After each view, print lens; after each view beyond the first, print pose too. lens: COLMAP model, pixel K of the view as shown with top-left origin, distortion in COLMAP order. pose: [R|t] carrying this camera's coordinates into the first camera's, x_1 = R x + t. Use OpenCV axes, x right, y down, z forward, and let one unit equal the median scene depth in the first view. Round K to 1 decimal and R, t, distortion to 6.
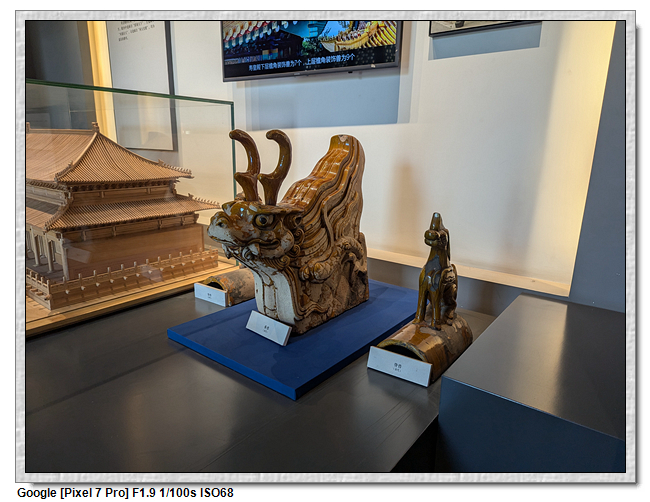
lens RADIAL K [[426.0, 0, 340.9], [0, 426.0, 251.0], [0, 0, 1]] dist [0.079090, -0.000169]
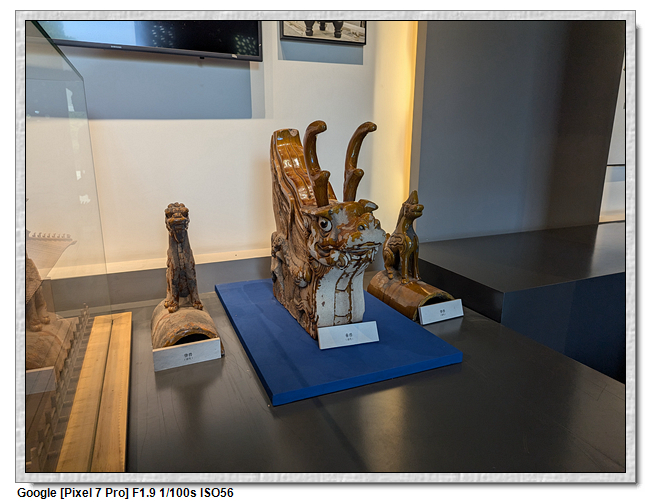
lens RADIAL K [[430.1, 0, 325.2], [0, 430.1, 230.4], [0, 0, 1]] dist [0.003609, -0.000121]
pose [[0.512359, -0.216977, 0.830909, -0.812910], [0.223399, 0.967919, 0.115002, -0.142605], [-0.829205, 0.126702, 0.544394, 0.429030]]
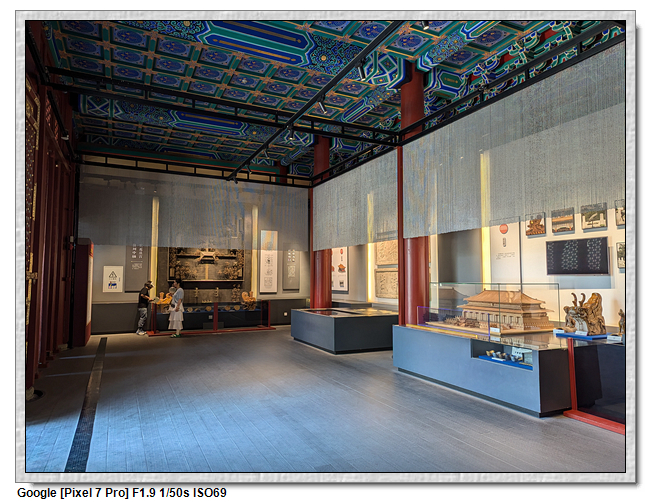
lens RADIAL K [[427.8, 0, 312.1], [0, 427.8, 251.2], [0, 0, 1]] dist [0.017016, -0.003047]
pose [[0.875912, -0.051542, -0.479710, -0.386050], [-0.105171, 0.949970, -0.294103, 0.891691], [0.470868, 0.308060, 0.826669, -3.987559]]
